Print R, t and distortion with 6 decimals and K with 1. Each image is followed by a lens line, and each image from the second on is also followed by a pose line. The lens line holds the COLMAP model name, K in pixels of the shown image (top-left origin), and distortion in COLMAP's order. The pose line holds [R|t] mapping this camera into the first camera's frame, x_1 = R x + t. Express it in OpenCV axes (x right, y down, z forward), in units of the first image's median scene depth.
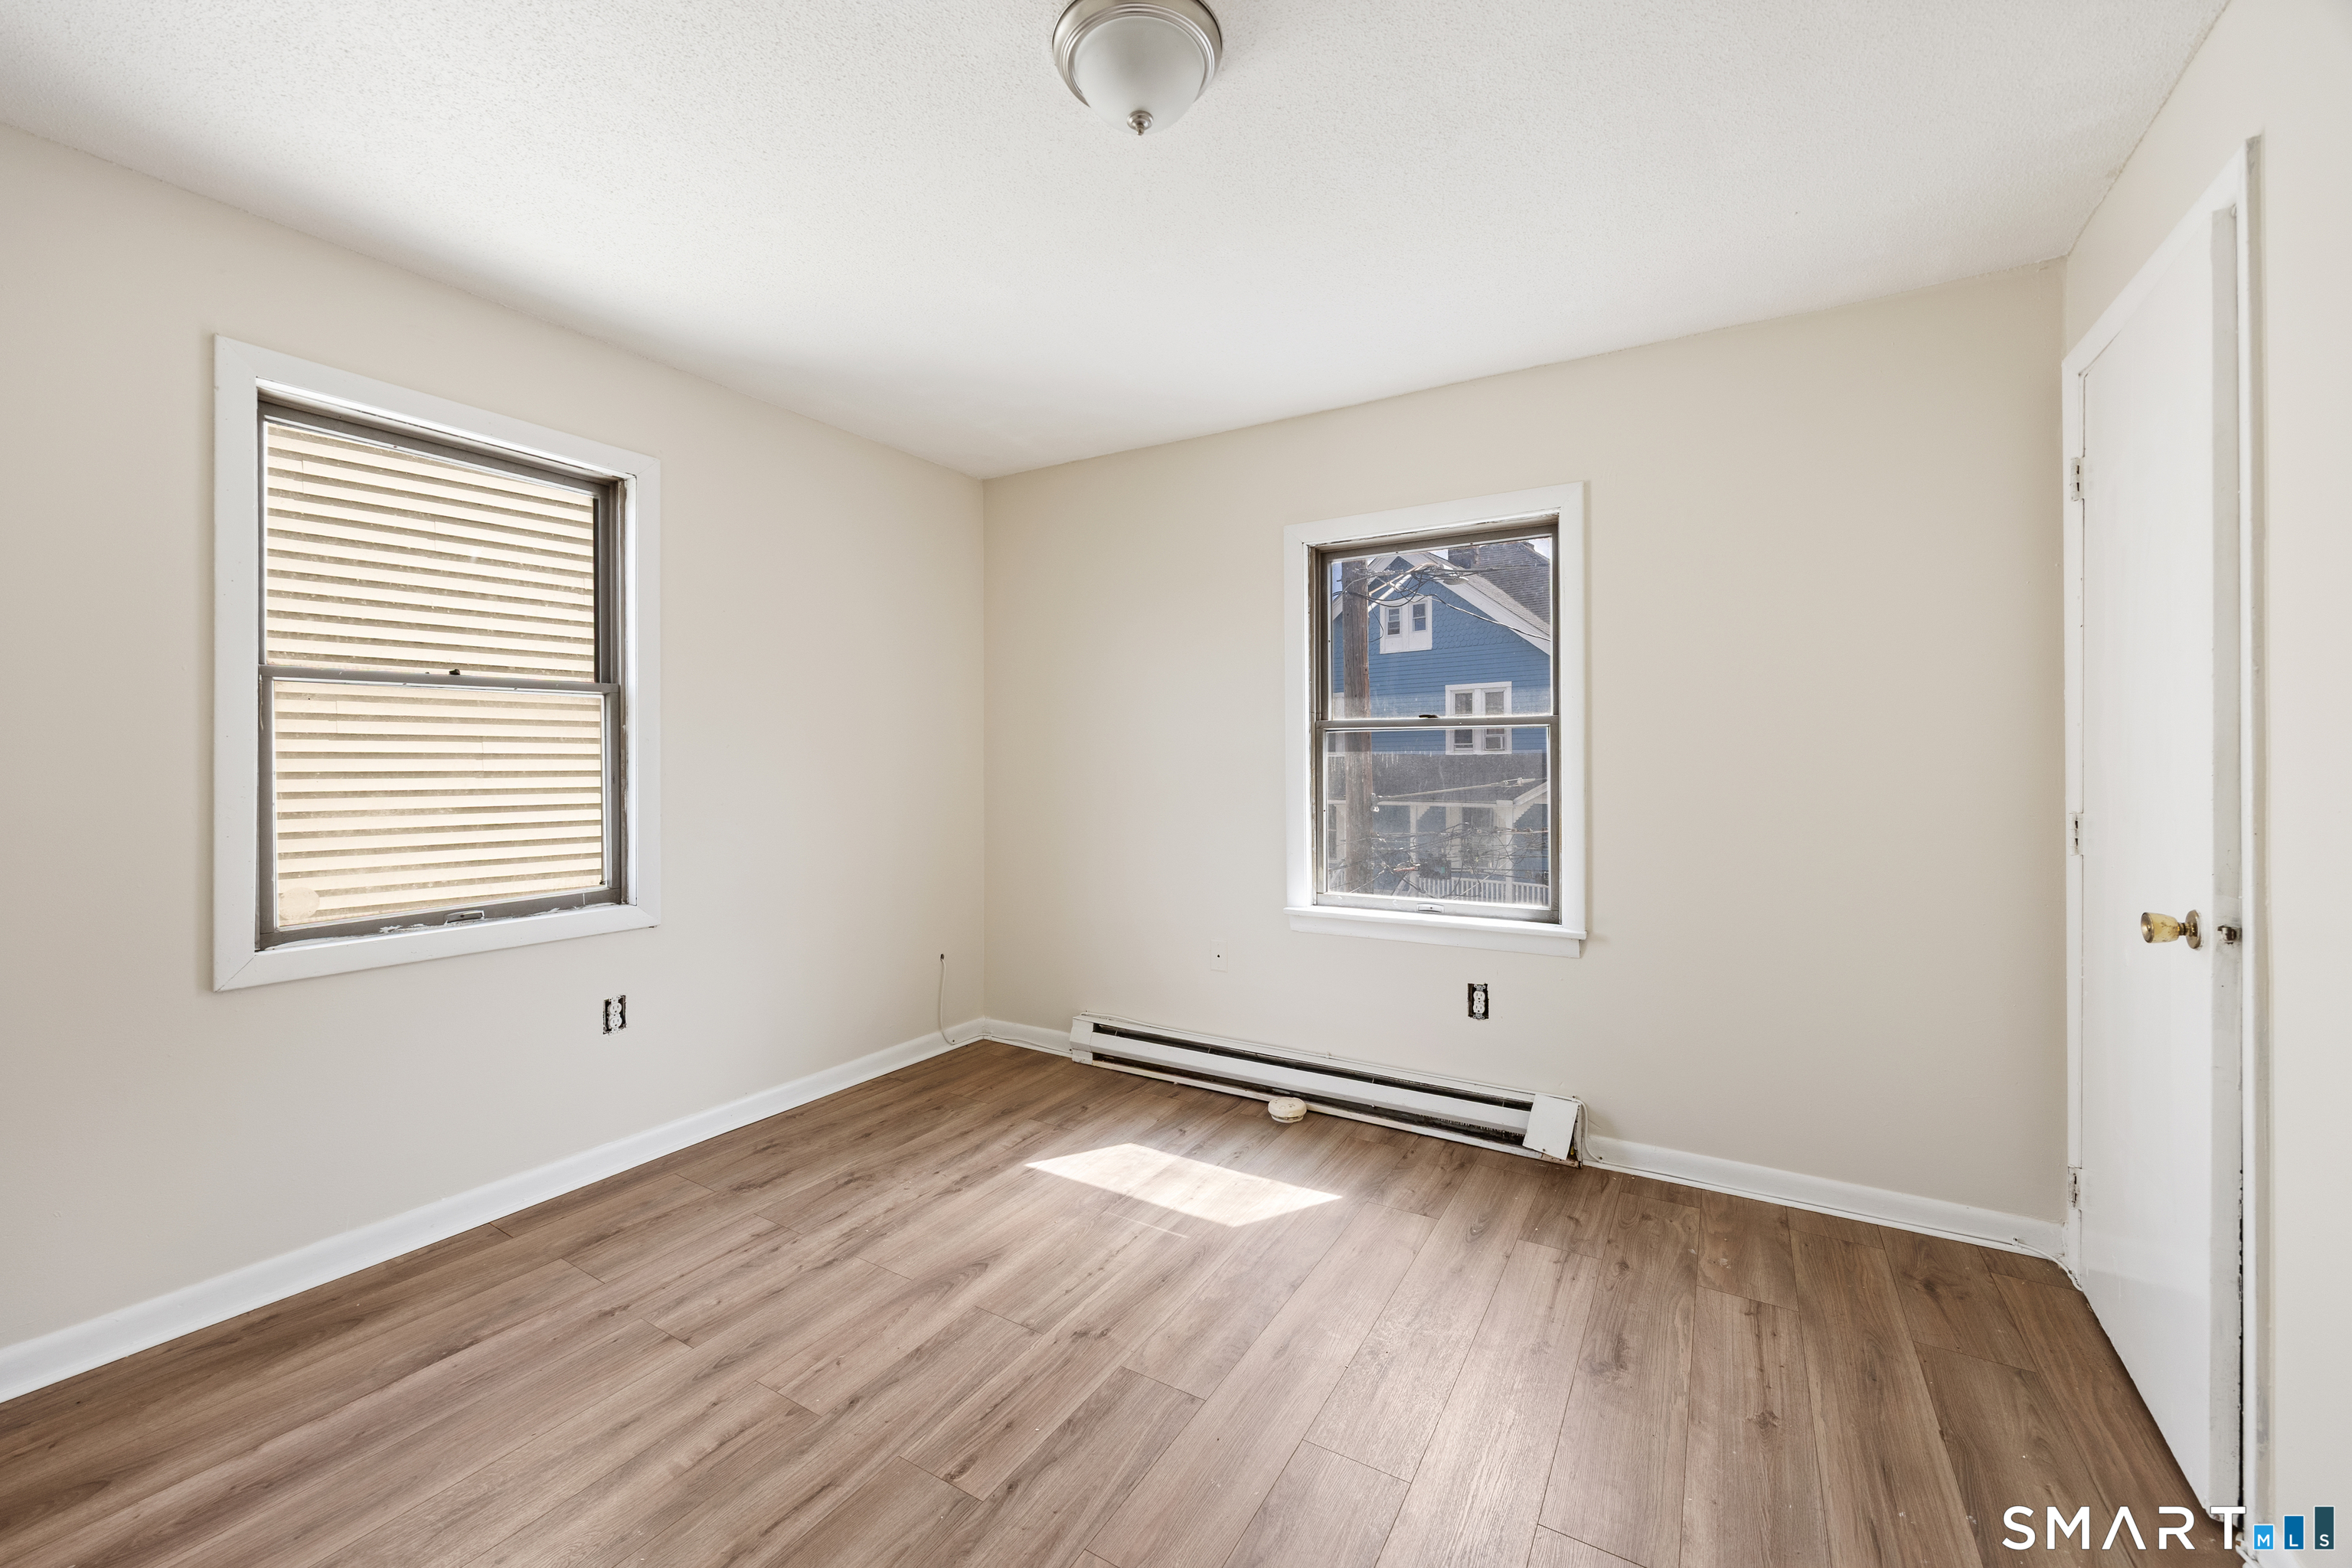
lens RADIAL K [[931.1, 0, 1175.8], [0, 931.1, 755.5], [0, 0, 1]] dist [-0.000103, 0.000109]
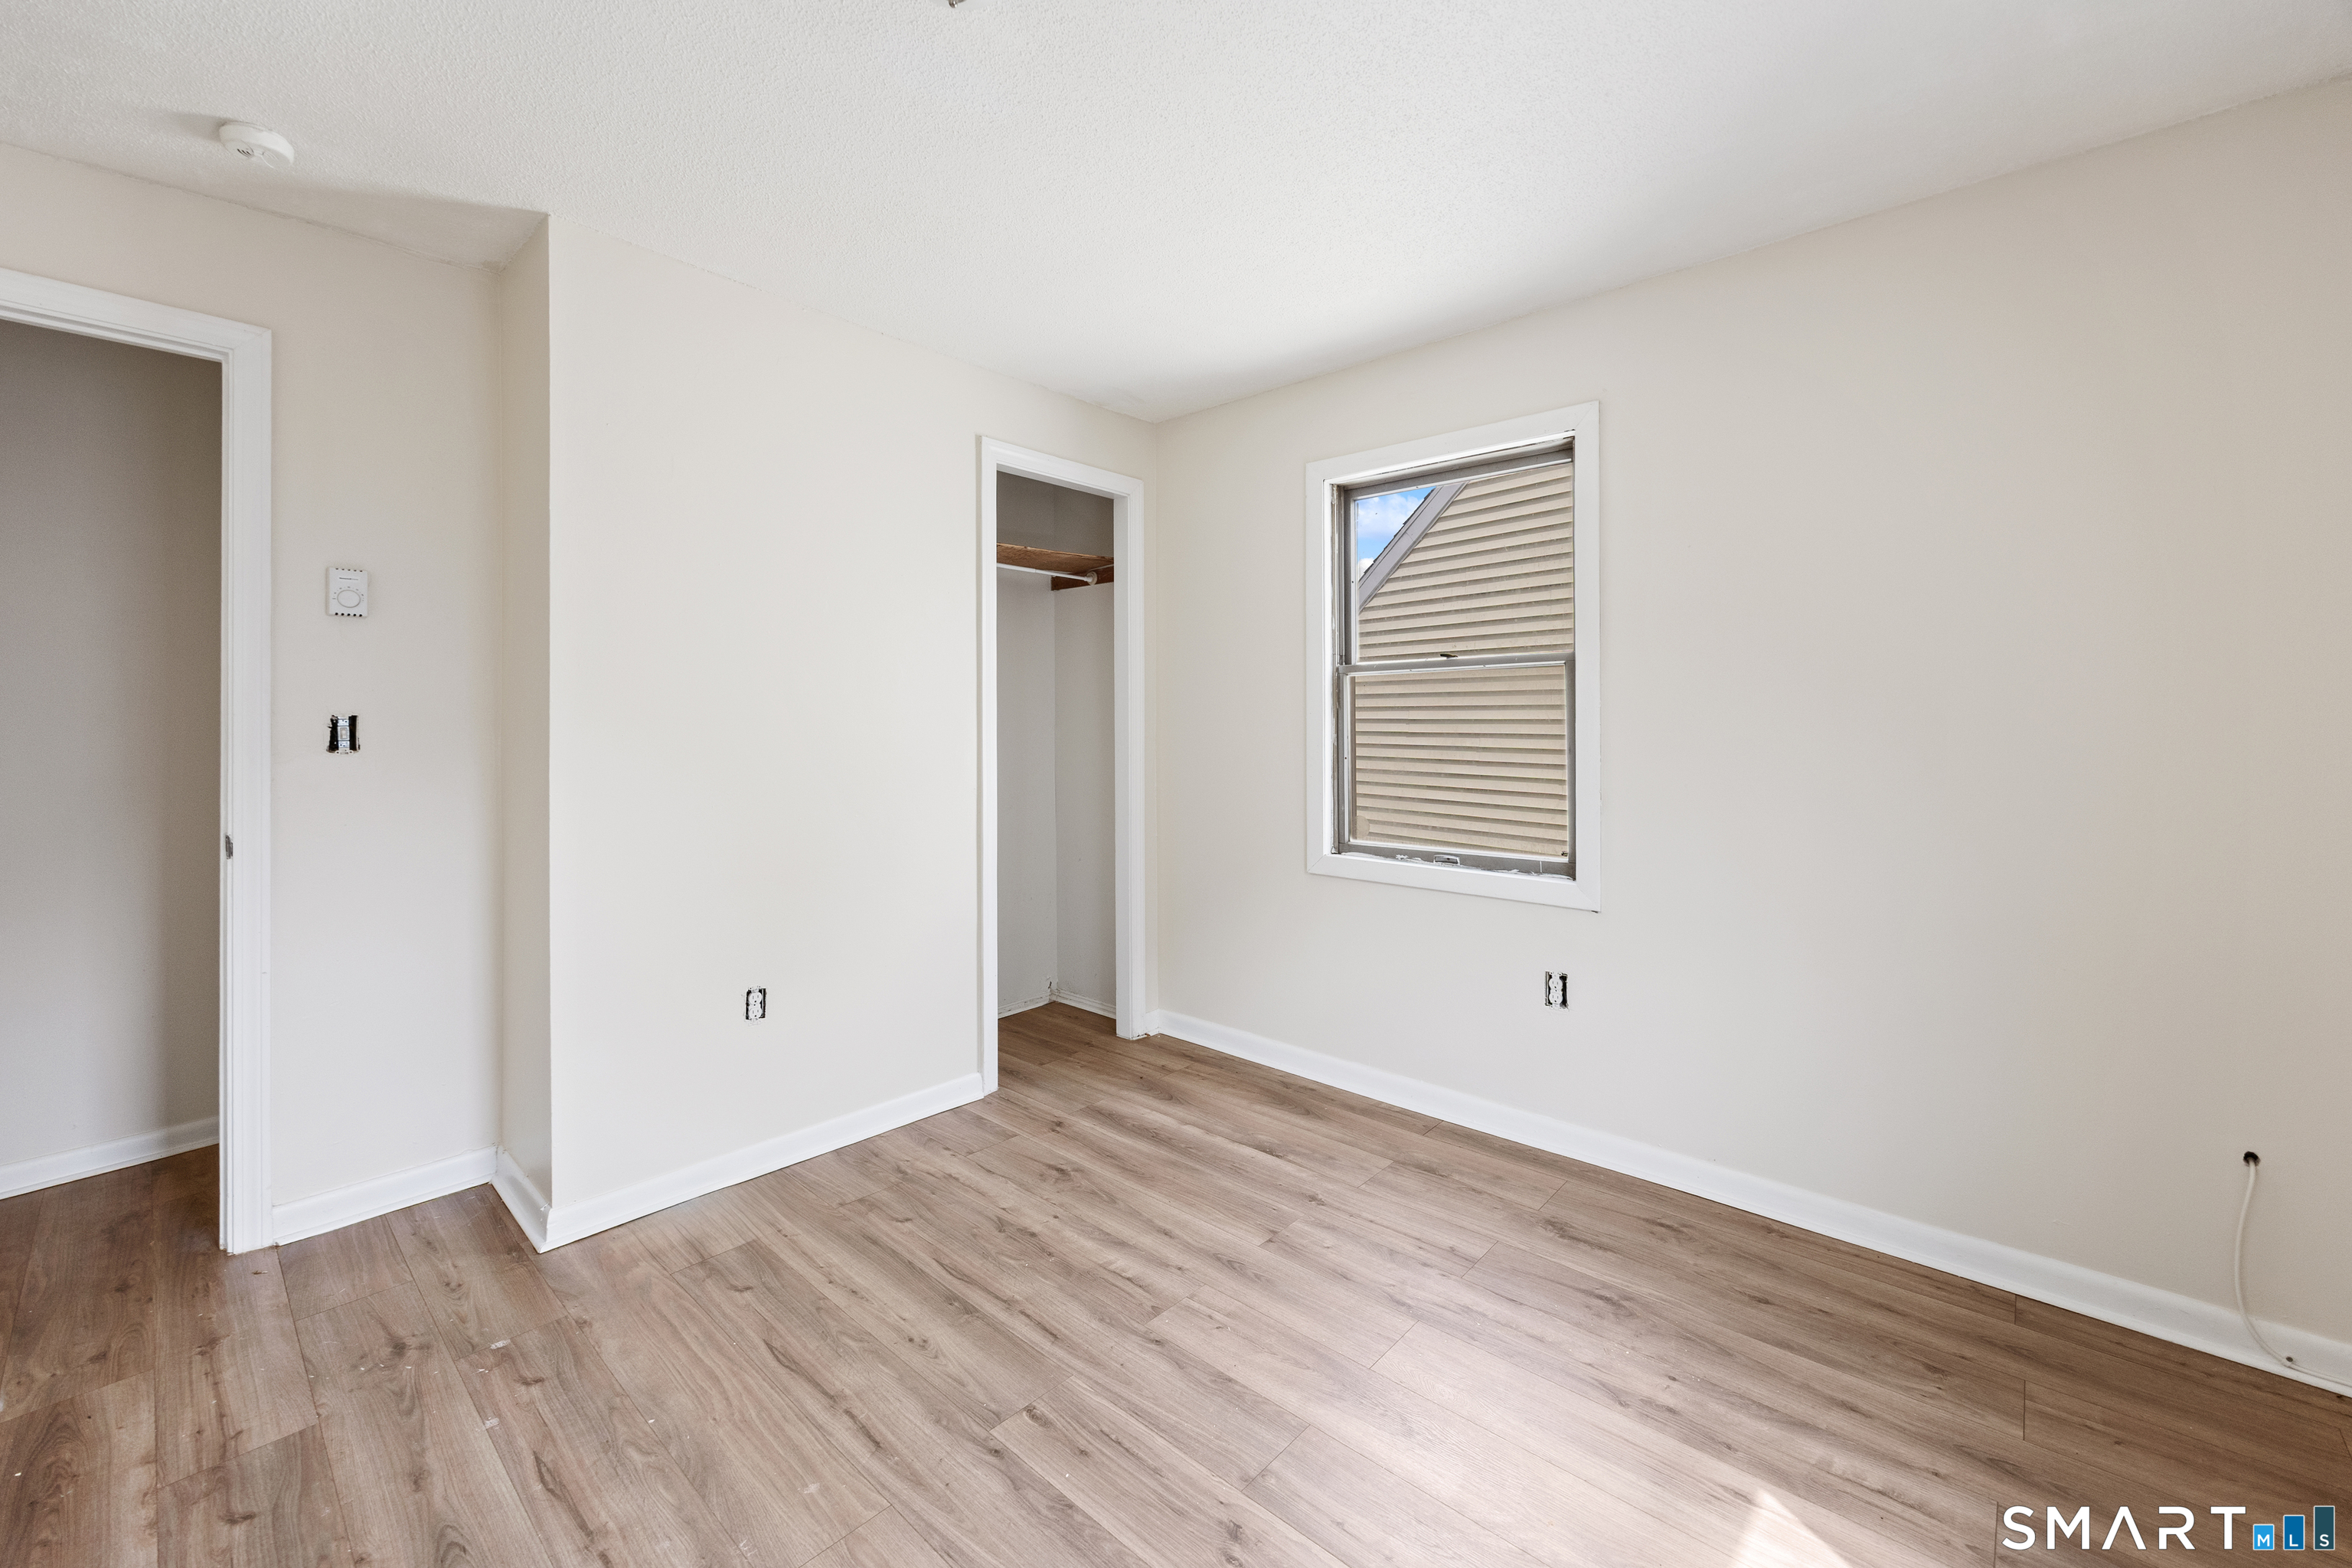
lens RADIAL K [[955.1, 0, 1173.2], [0, 955.1, 718.8], [0, 0, 1]] dist [0.000367, -0.000110]
pose [[-0.204671, -0.003688, -0.978824, 0.581048], [0.003925, 0.999982, -0.004589, -0.005397], [0.978823, -0.004781, -0.204653, 1.014292]]
